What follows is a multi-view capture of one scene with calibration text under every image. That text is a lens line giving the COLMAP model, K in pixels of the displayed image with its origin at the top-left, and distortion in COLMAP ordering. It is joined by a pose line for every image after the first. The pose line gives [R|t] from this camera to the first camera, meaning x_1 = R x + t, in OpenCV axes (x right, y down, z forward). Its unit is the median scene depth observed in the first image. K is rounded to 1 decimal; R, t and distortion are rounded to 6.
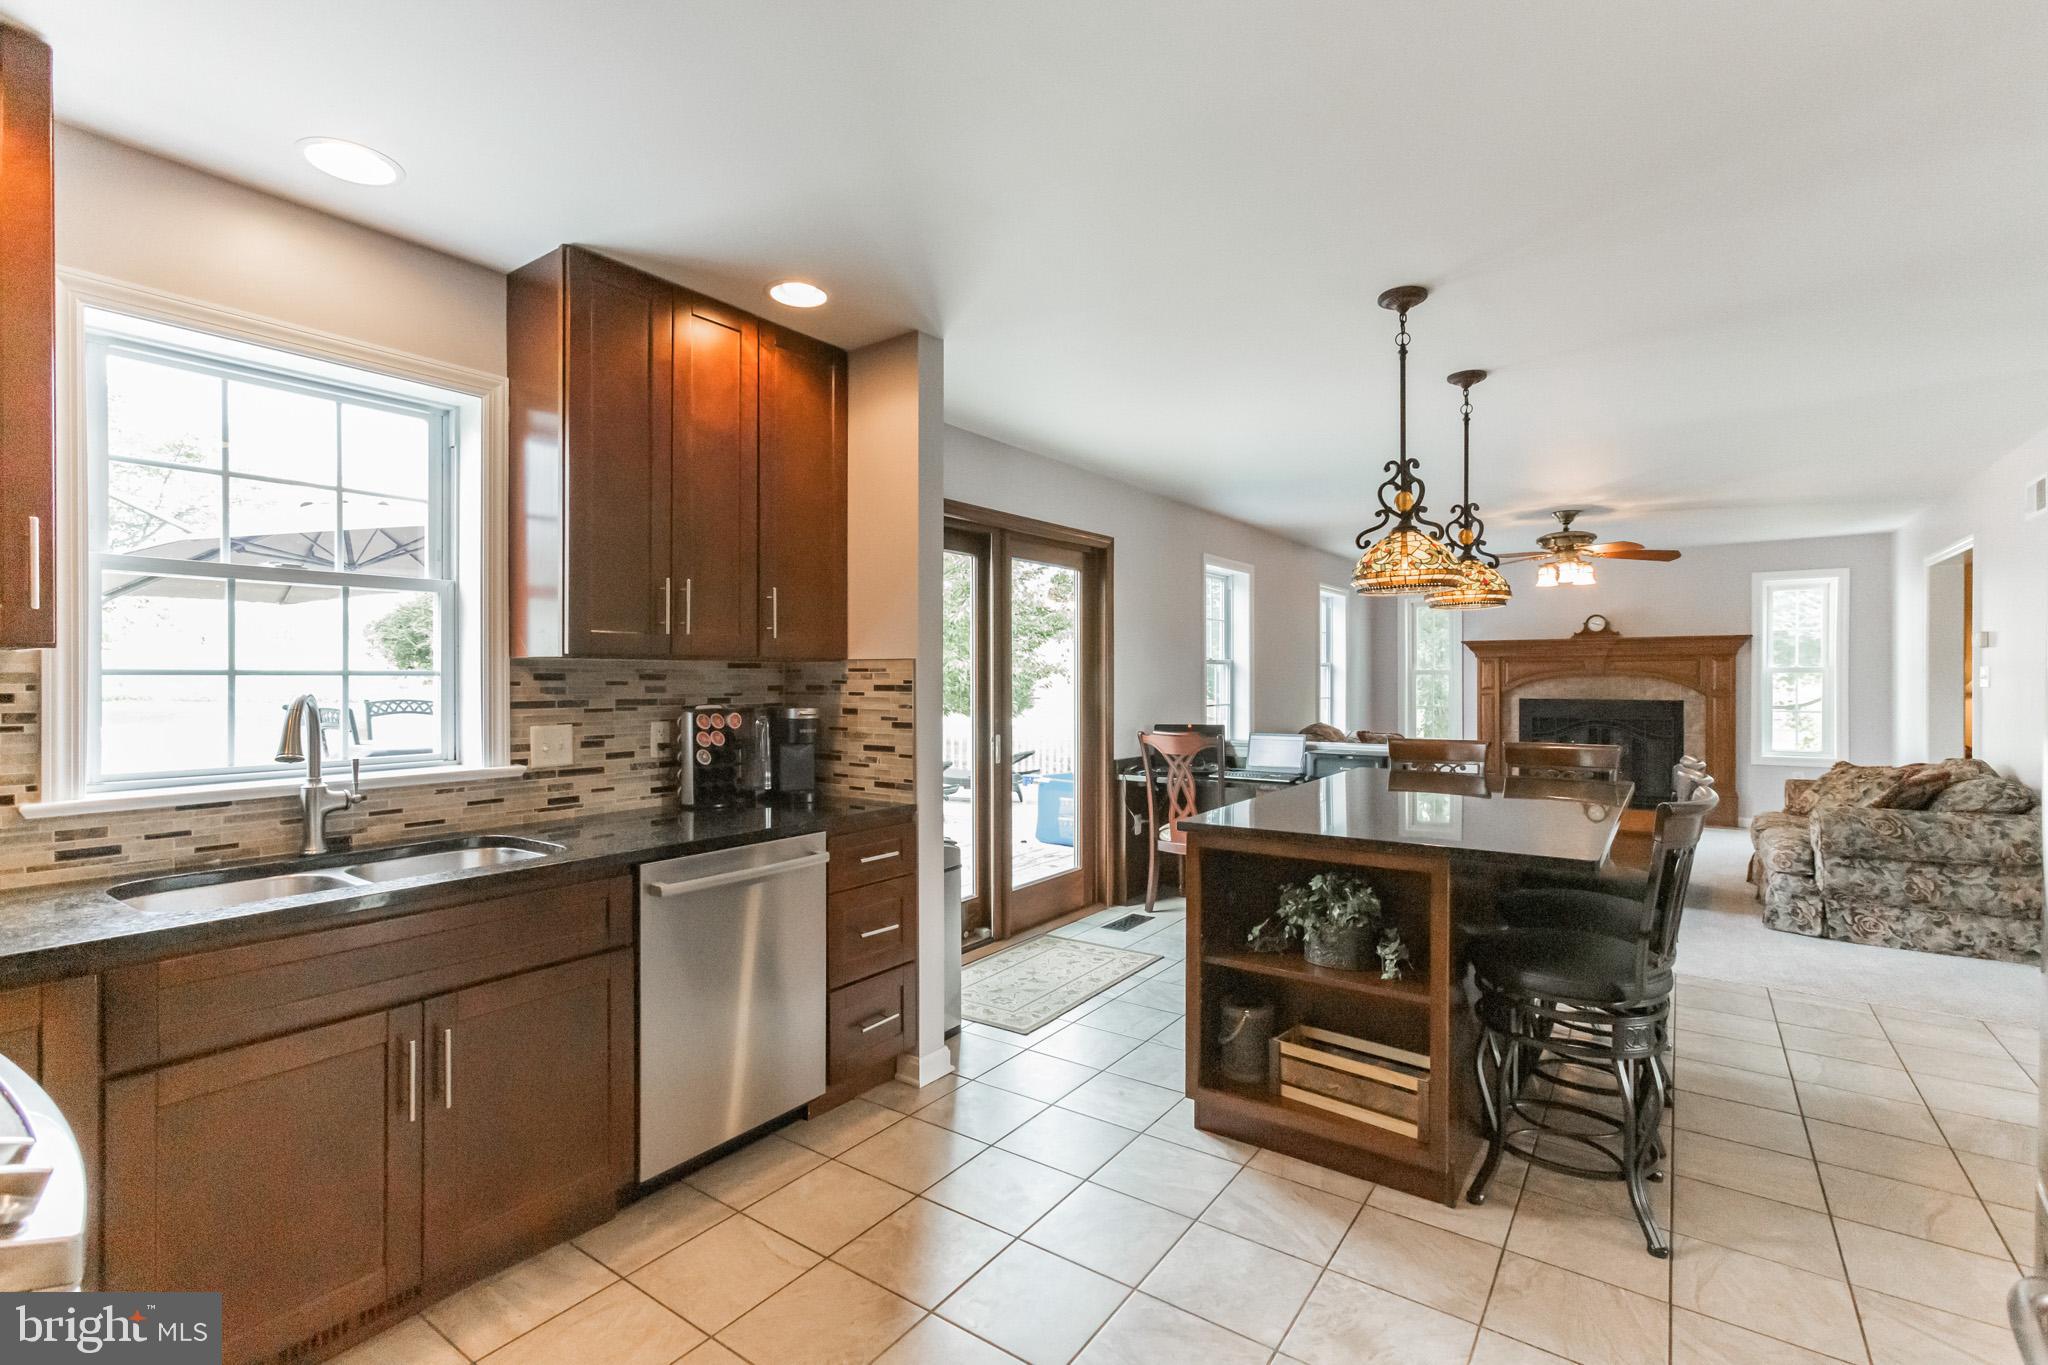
lens RADIAL K [[924.9, 0, 1017.9], [0, 924.9, 679.2], [0, 0, 1]] dist [0.001118, 0.000111]
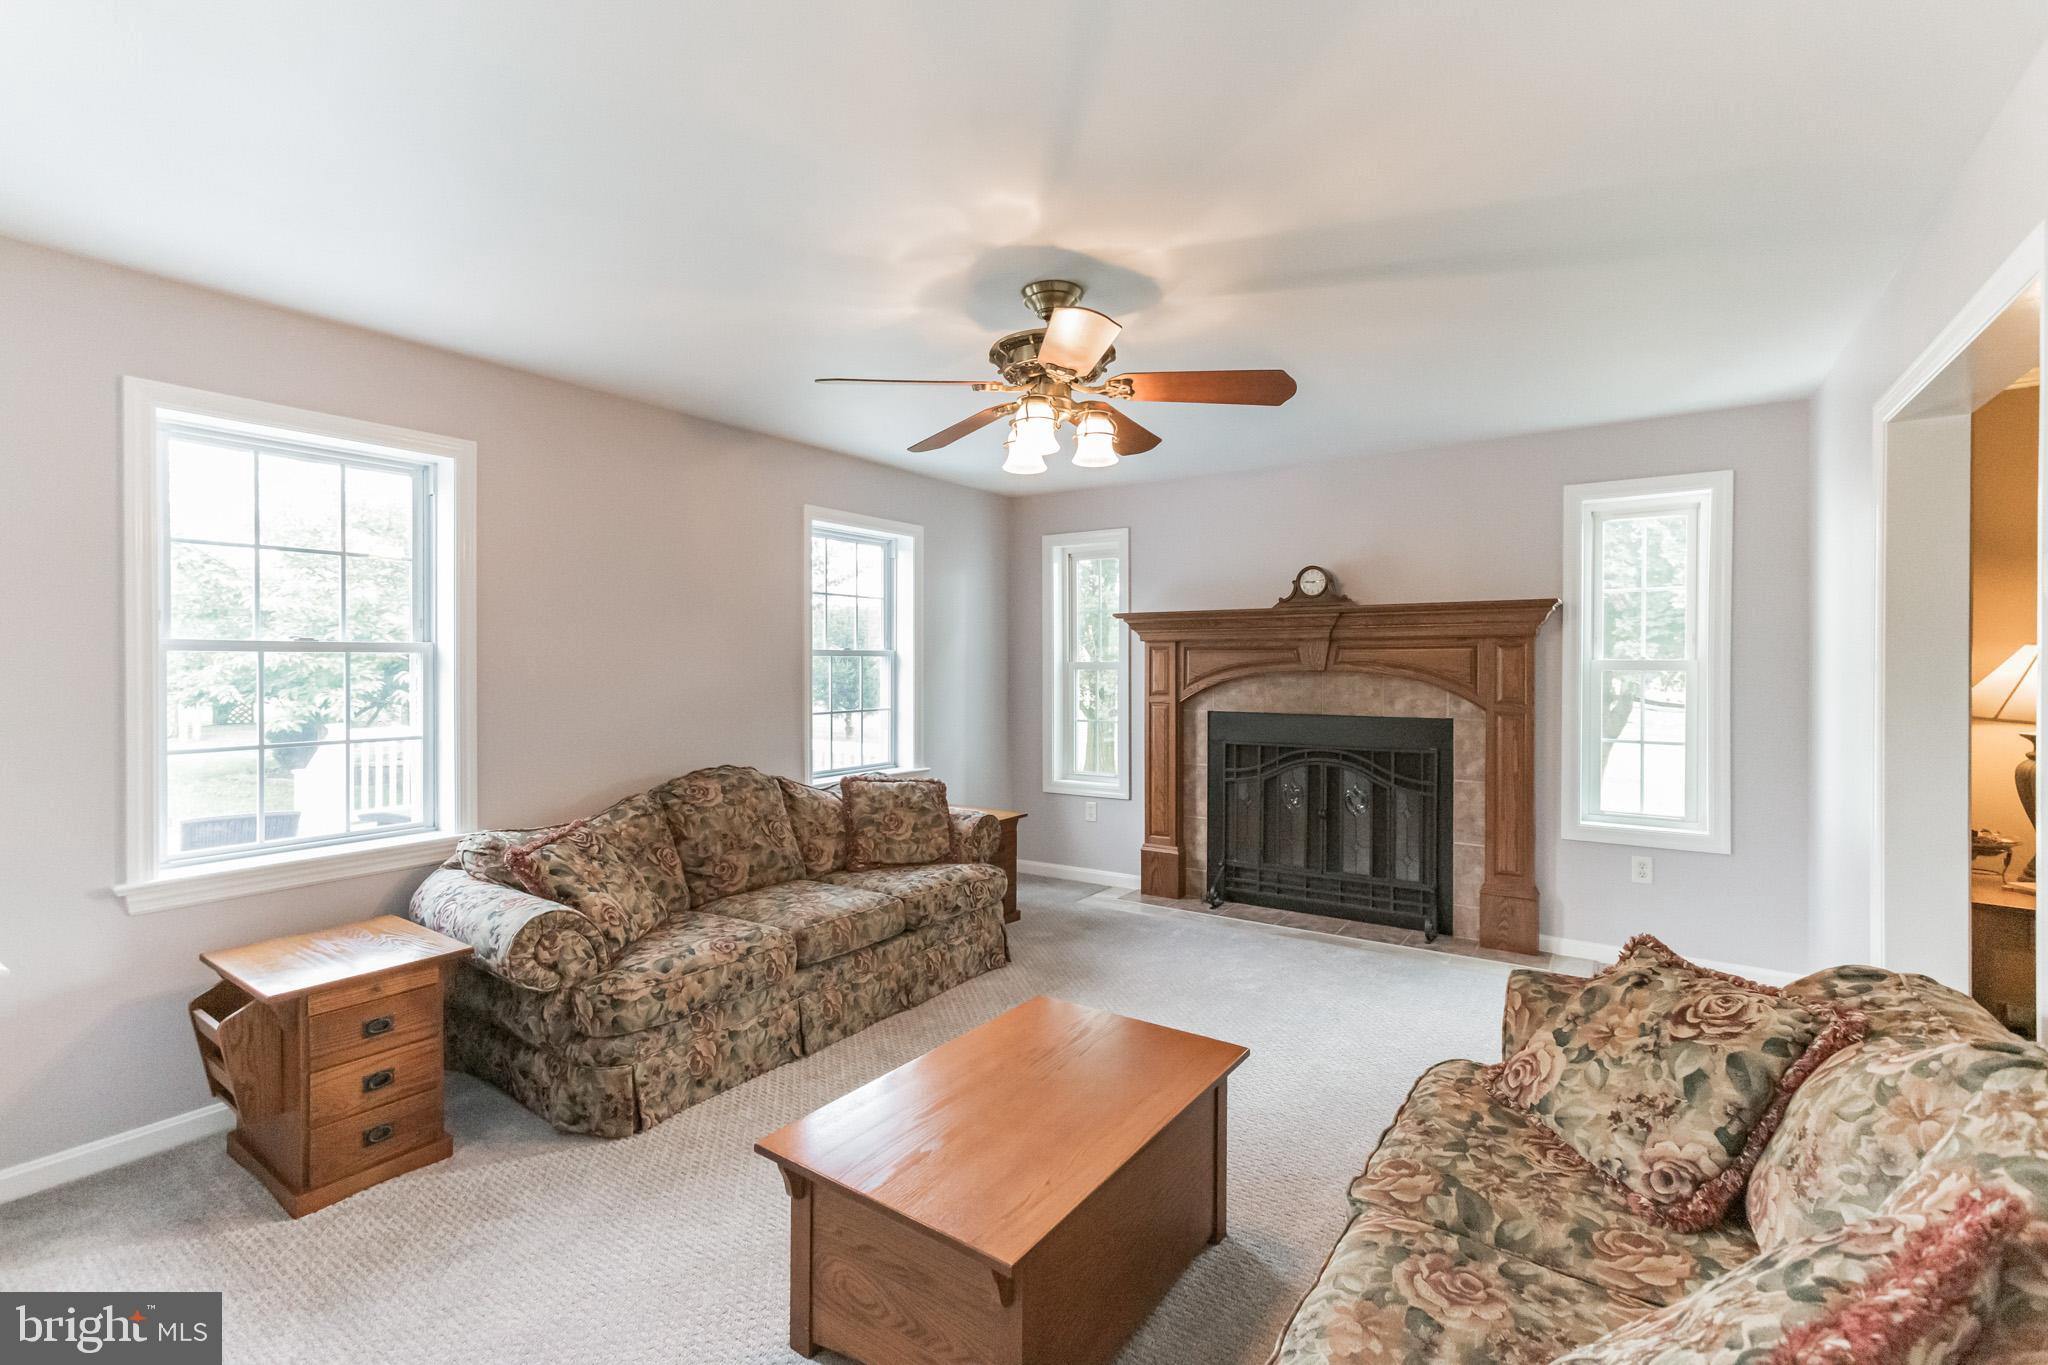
lens RADIAL K [[924.9, 0, 1030.7], [0, 924.9, 678.4], [0, 0, 1]] dist [0.001118, 0.000111]
pose [[0.998731, 0.006724, 0.049918, 0.430490], [-0.006884, 0.999972, 0.003032, -0.001285], [-0.049897, -0.003372, 0.998749, 0.448862]]
